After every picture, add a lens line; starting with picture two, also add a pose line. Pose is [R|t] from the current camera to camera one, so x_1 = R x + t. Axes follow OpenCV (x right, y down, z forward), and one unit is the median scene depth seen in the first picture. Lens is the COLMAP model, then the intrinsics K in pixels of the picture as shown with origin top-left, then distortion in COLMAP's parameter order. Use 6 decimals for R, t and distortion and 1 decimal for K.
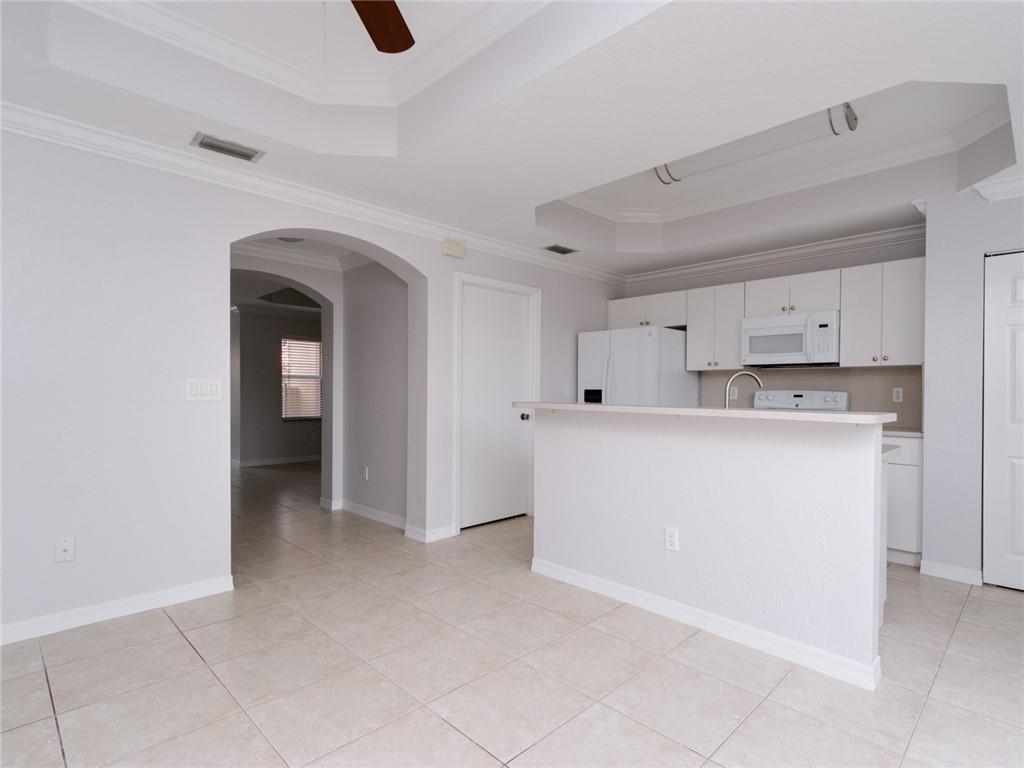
lens RADIAL K [[523.1, 0, 514.1], [0, 523.1, 389.7], [0, 0, 1]] dist [0.006463, -0.000586]
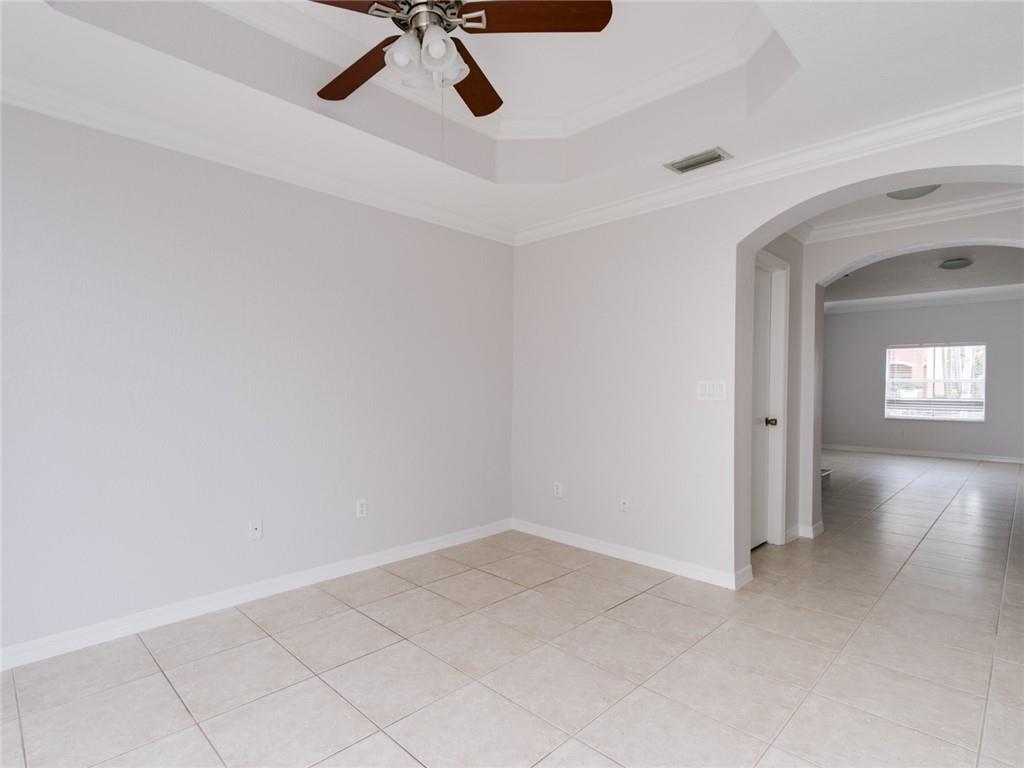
lens RADIAL K [[523.1, 0, 505.9], [0, 523.1, 392.6], [0, 0, 1]] dist [0.006463, -0.000586]
pose [[0.004577, -0.000259, -0.999989, 0.367614], [0.000003, 1.000000, -0.000259, 0.003526], [0.999990, -0.000002, 0.004577, 0.441909]]
